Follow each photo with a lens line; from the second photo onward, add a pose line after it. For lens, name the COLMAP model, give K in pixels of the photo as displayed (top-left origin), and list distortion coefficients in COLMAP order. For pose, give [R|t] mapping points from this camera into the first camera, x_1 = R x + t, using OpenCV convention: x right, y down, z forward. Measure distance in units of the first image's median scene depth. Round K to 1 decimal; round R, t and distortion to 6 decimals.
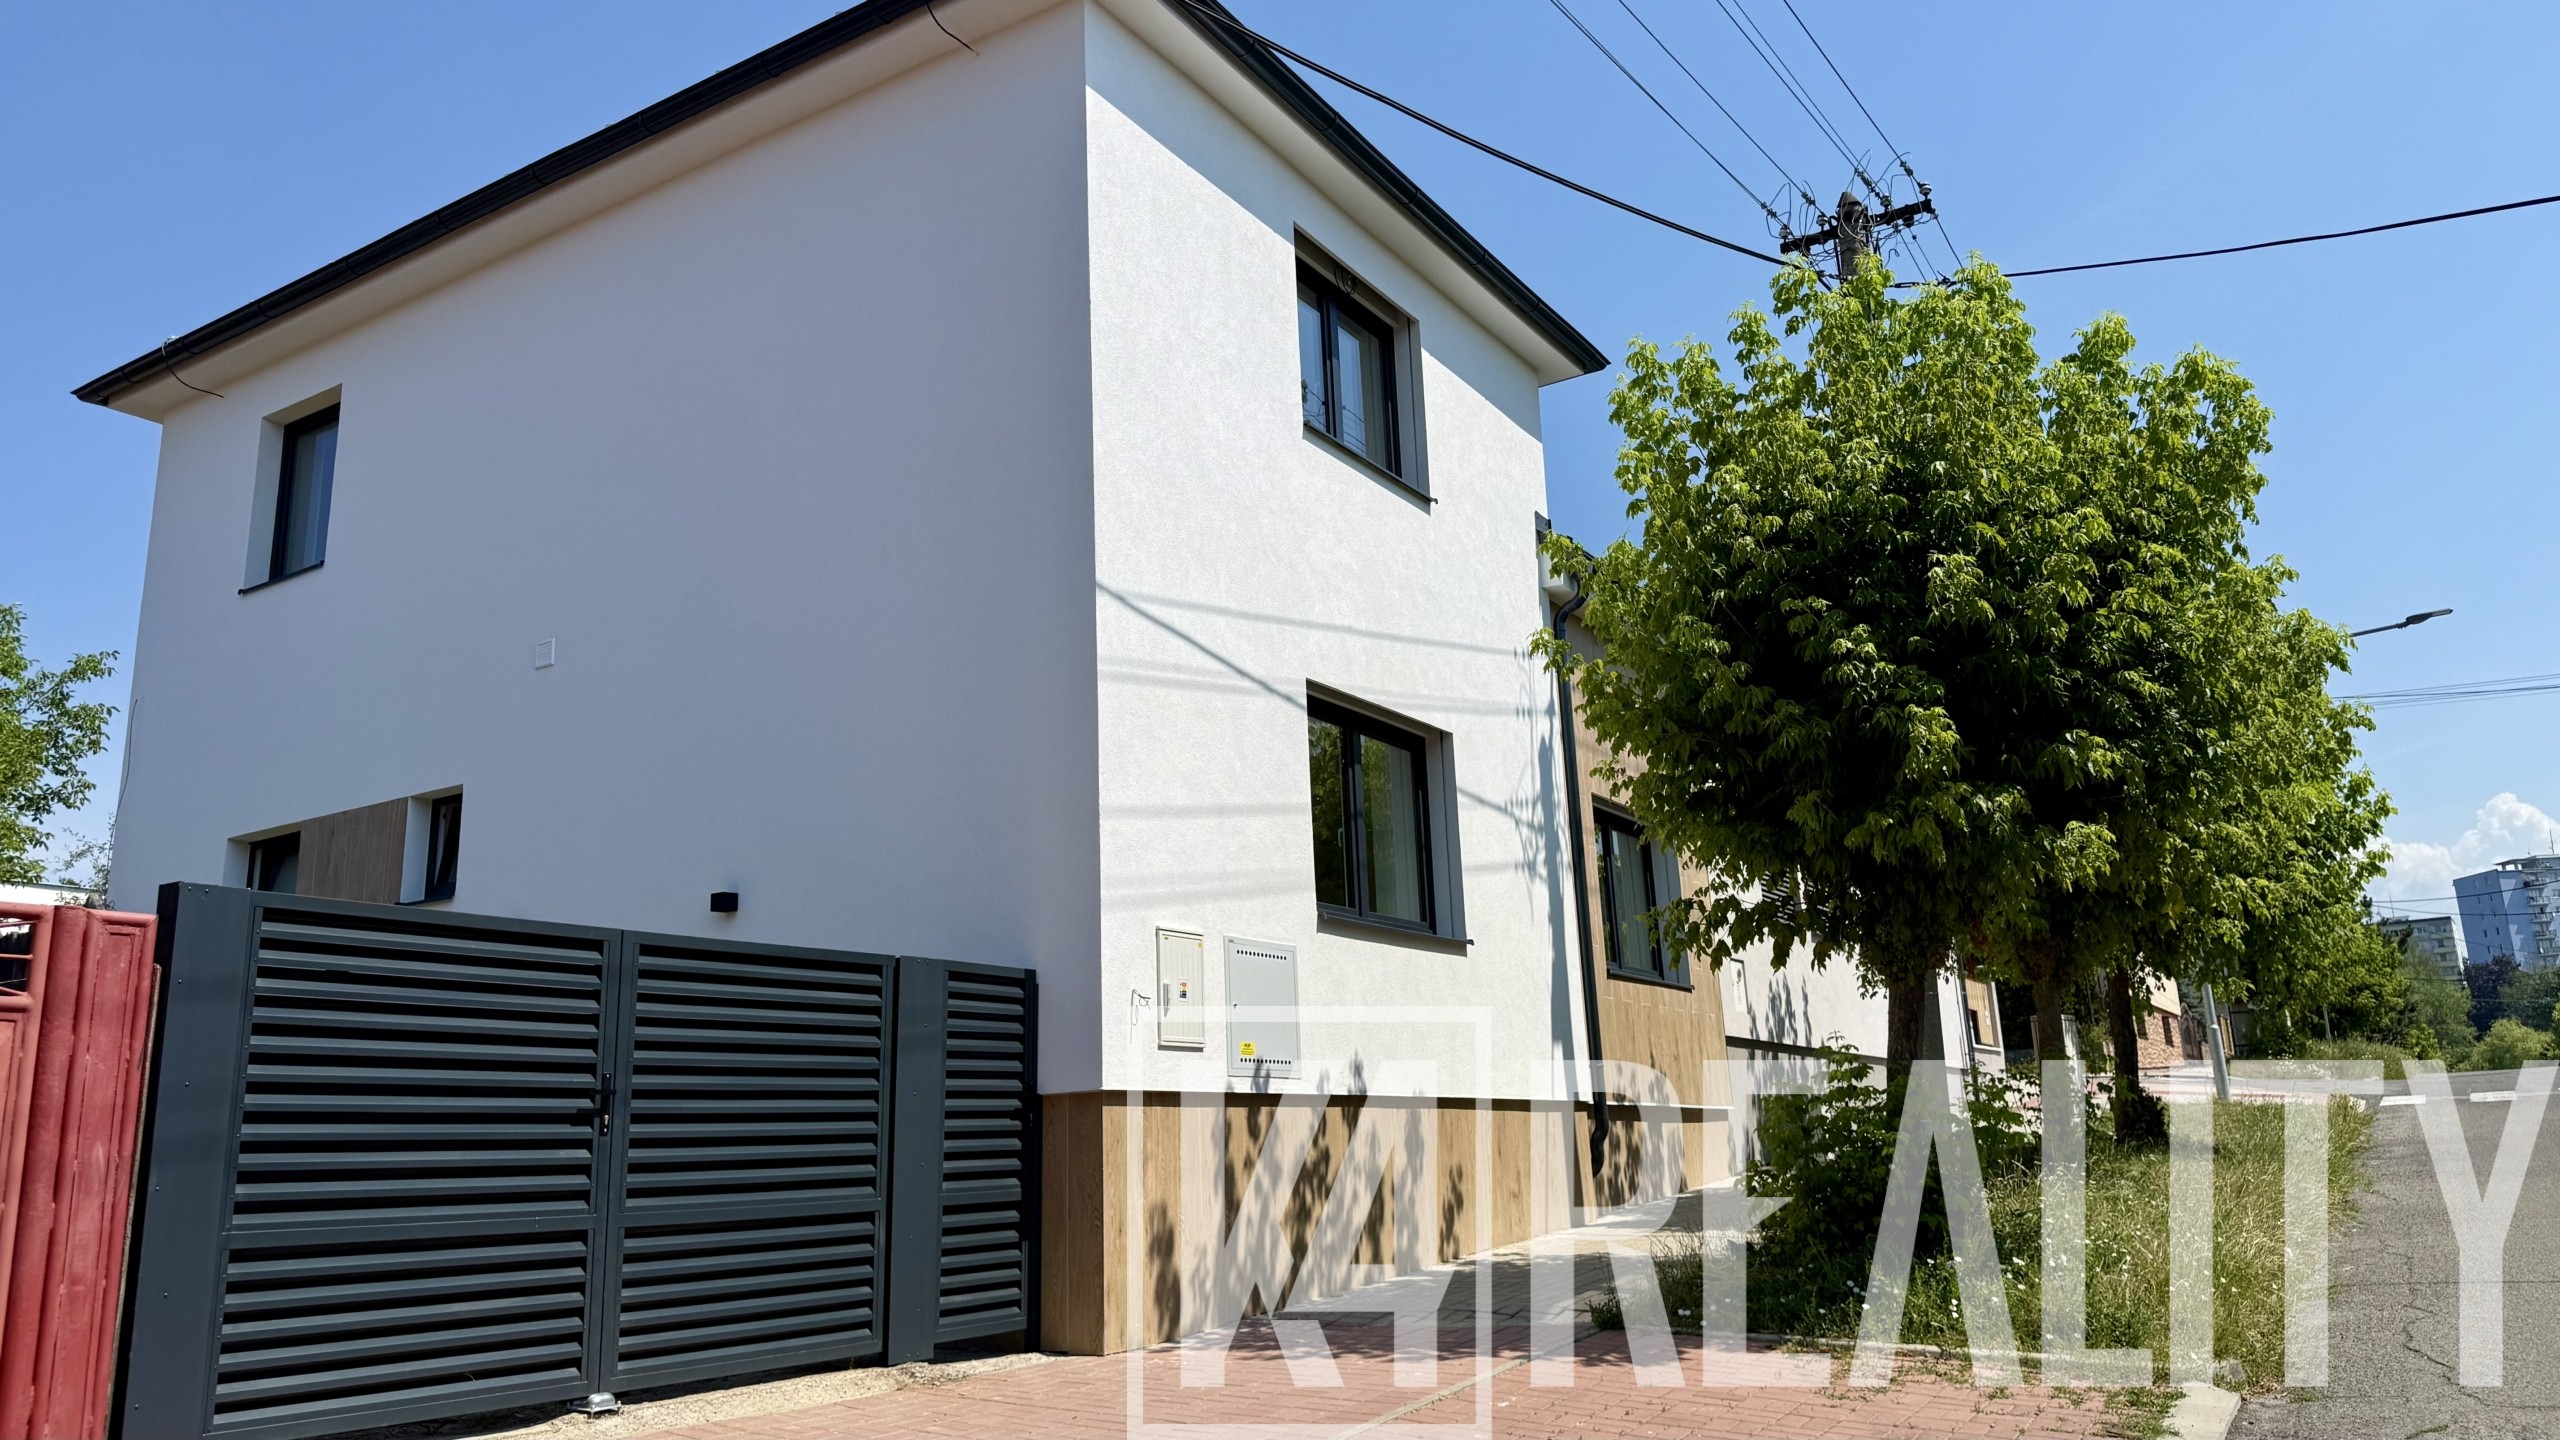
lens RADIAL K [[1791.8, 0, 1295.0], [0, 1791.8, 713.5], [0, 0, 1]] dist [0.042214, -0.040718]
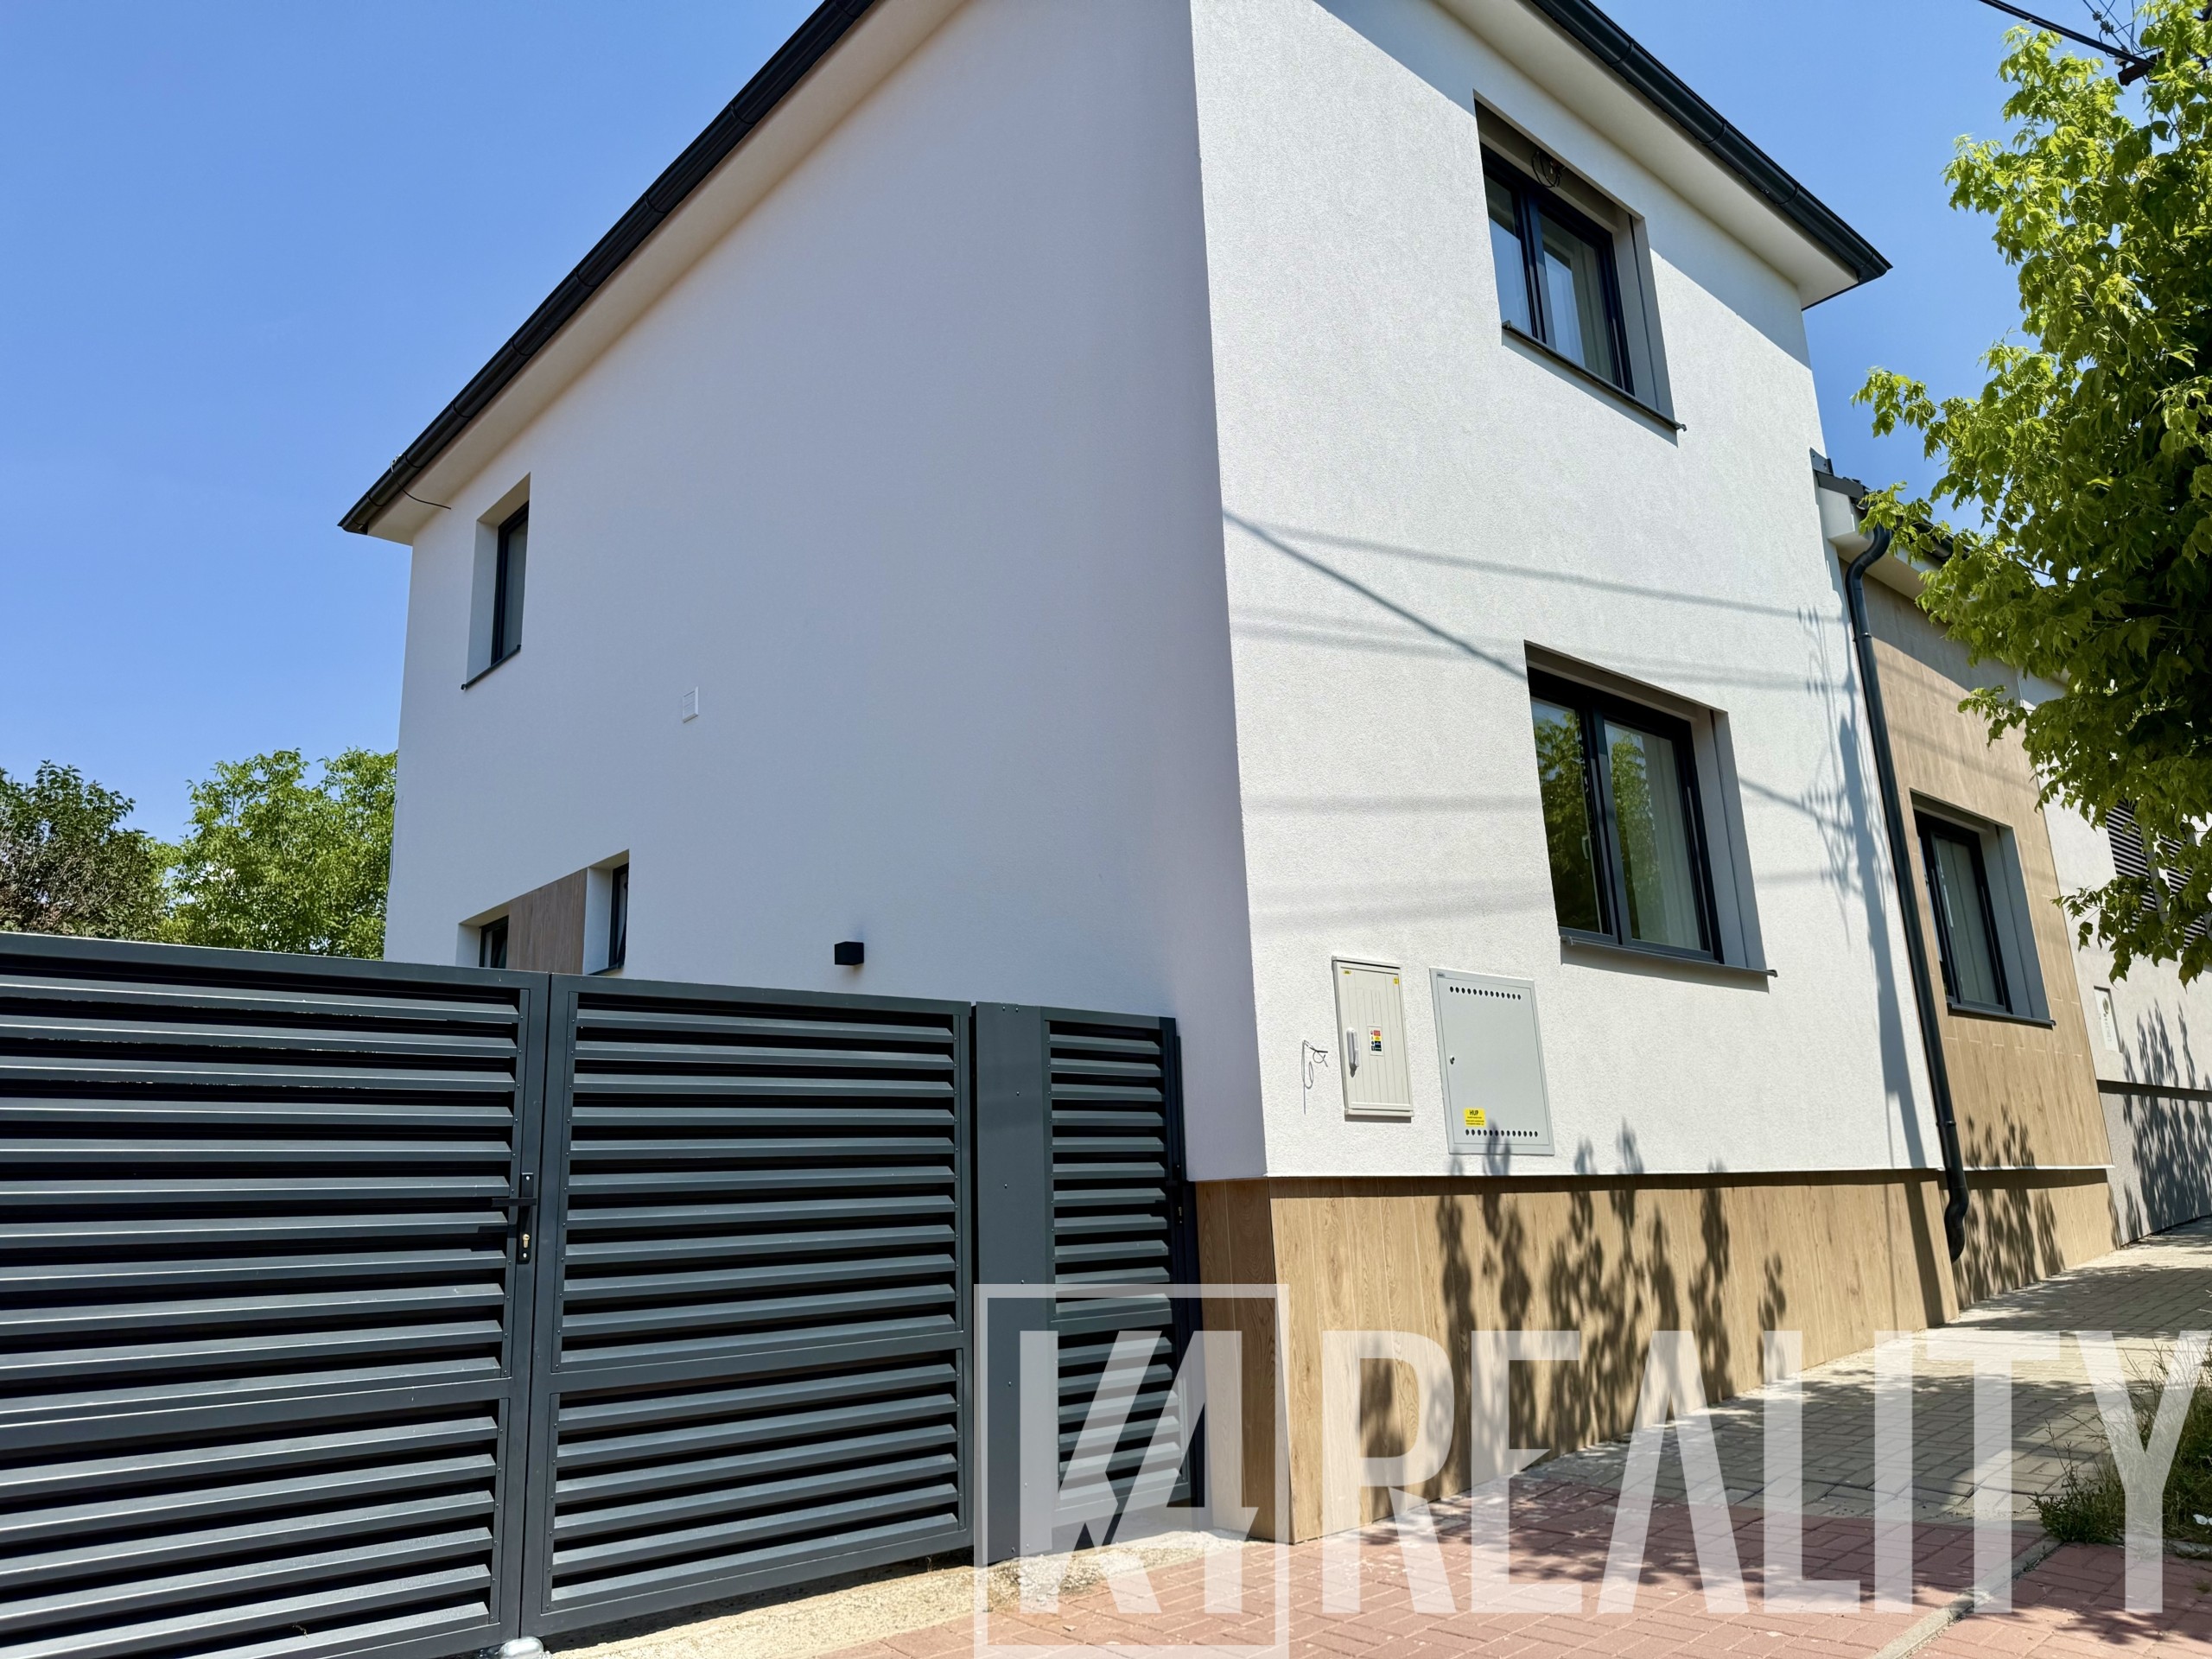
lens RADIAL K [[1552.6, 0, 1090.2], [0, 1552.6, 830.6], [0, 0, 1]] dist [0.066324, -0.059785]
pose [[0.958340, -0.067420, -0.277560, 0.008982], [0.070999, 0.997472, 0.002853, 0.050992], [0.276666, -0.022440, 0.960704, 0.307323]]
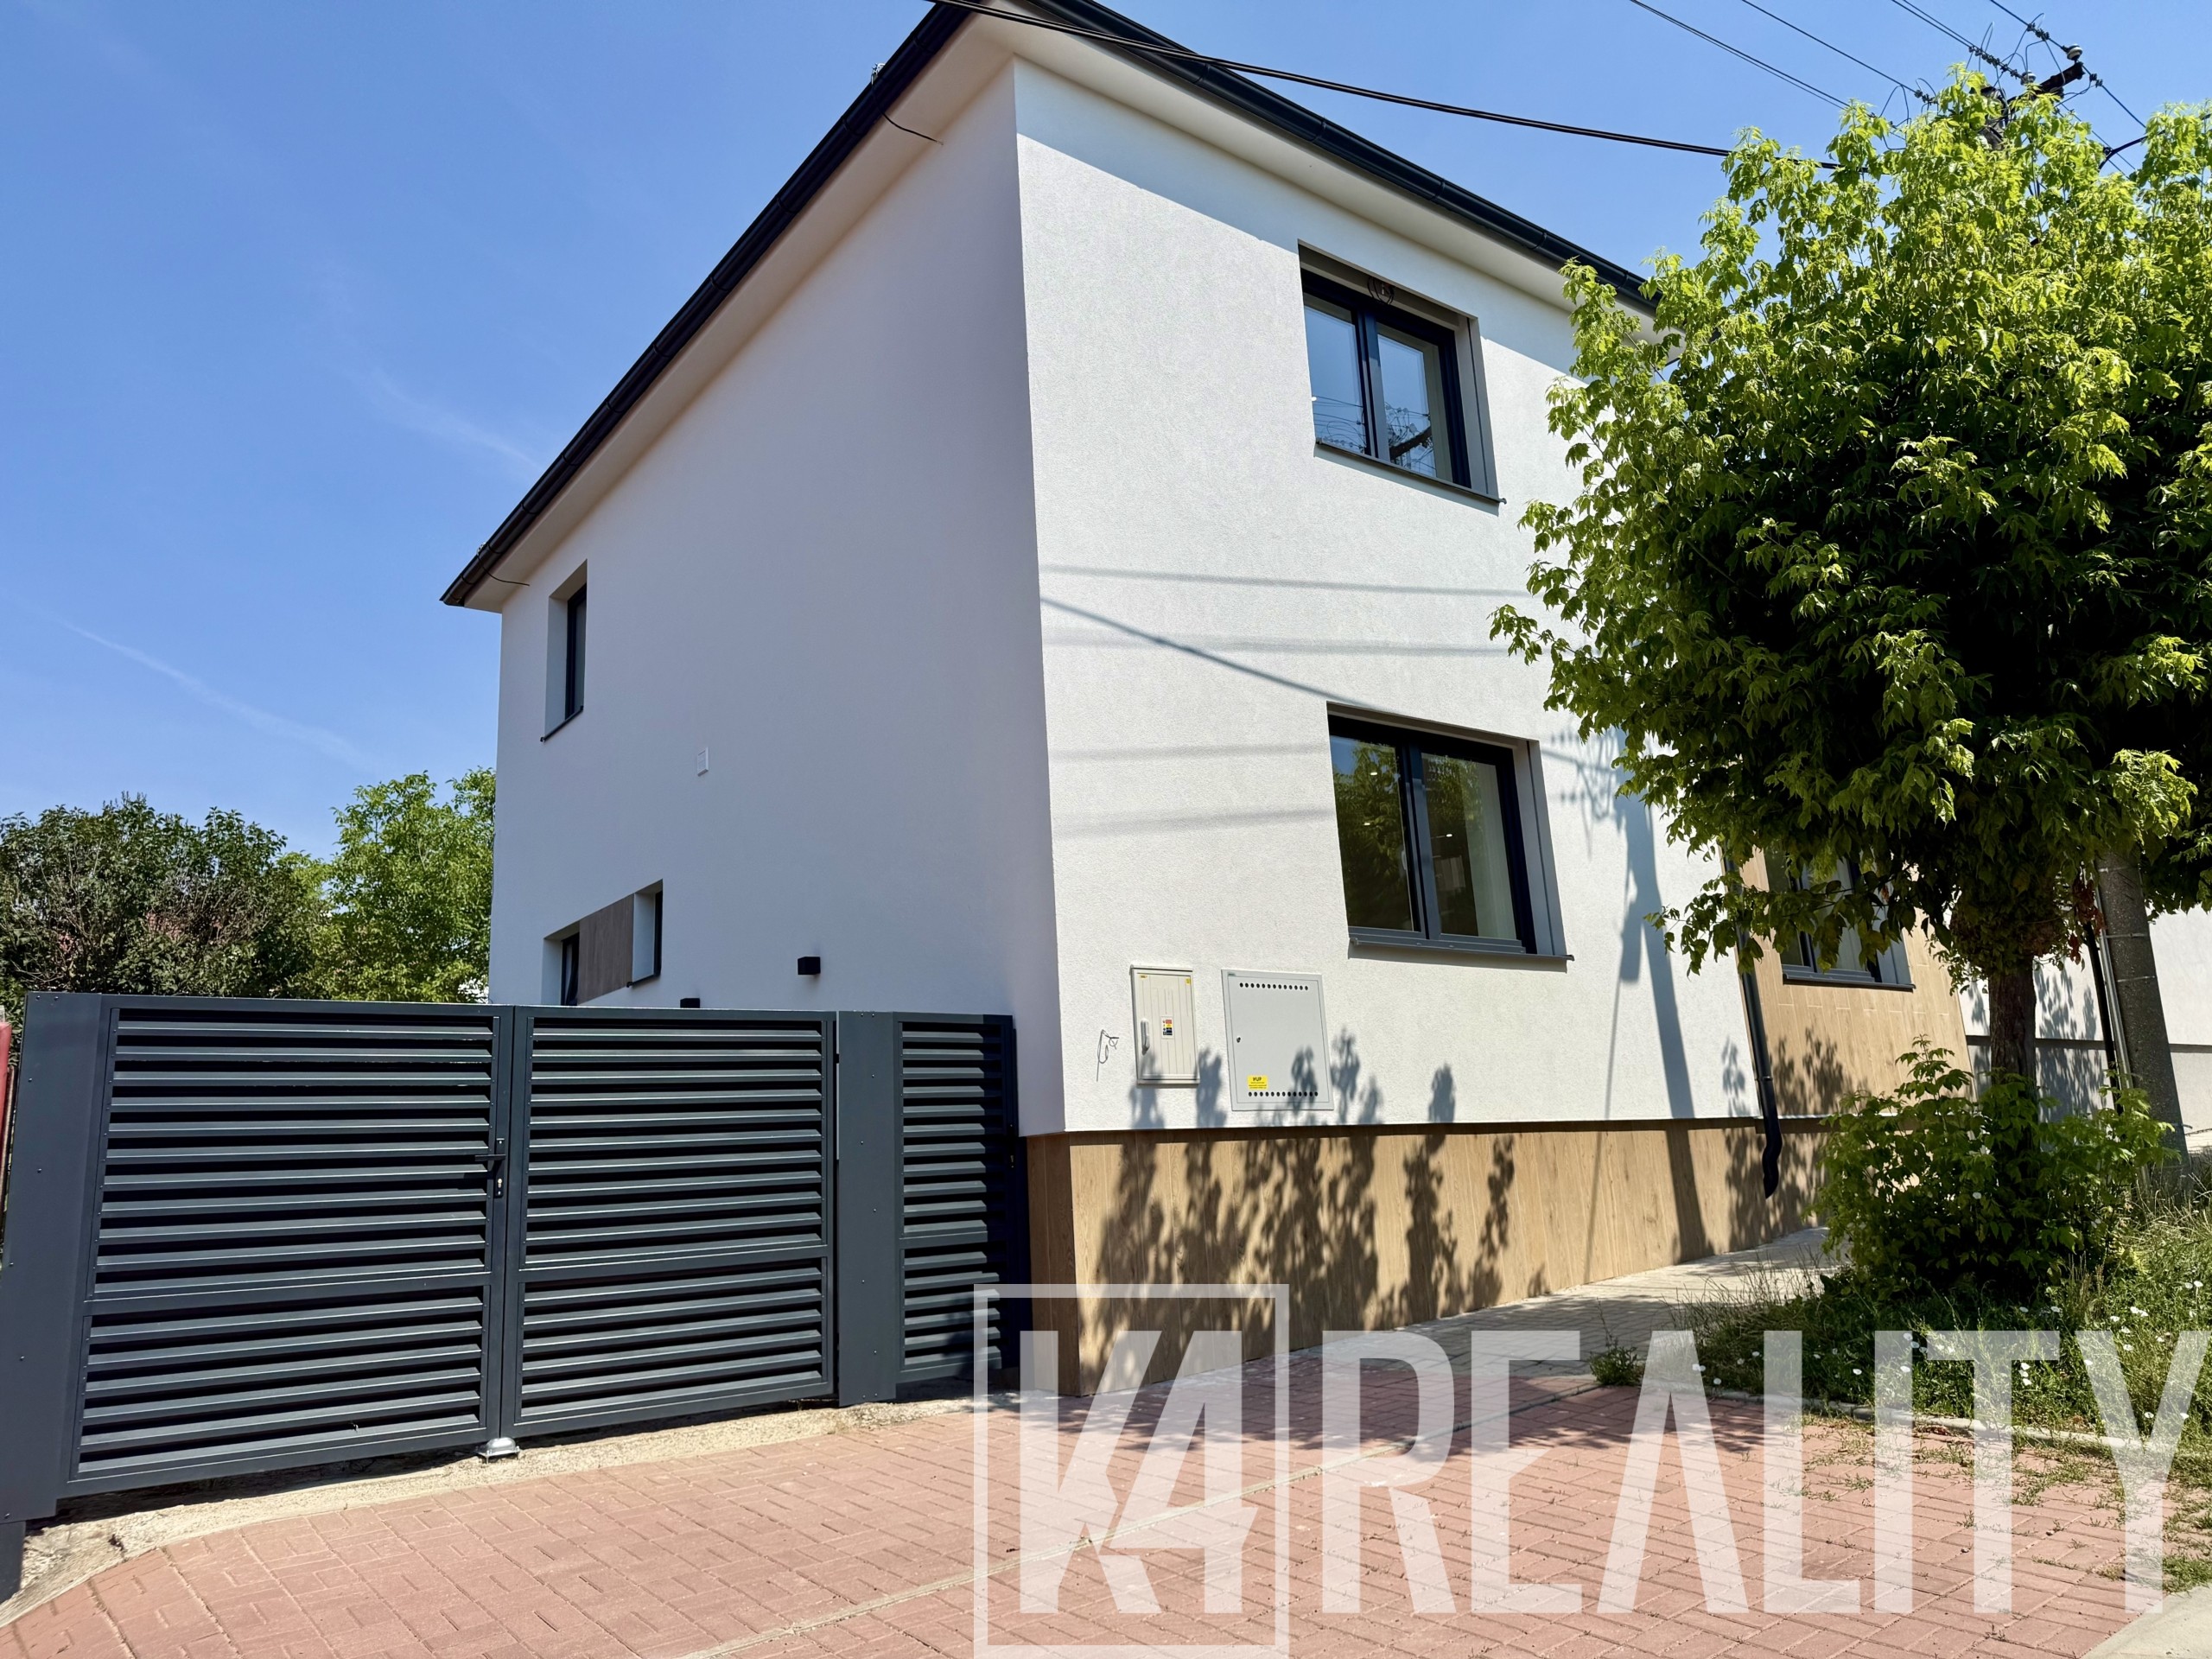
lens RADIAL K [[1552.6, 0, 1106.7], [0, 1552.6, 821.9], [0, 0, 1]] dist [0.066324, -0.059785]
pose [[0.930933, -0.096357, -0.352248, 0.199013], [0.106608, 0.994253, 0.009770, 0.026702], [0.349282, -0.046647, 0.935856, 0.170542]]
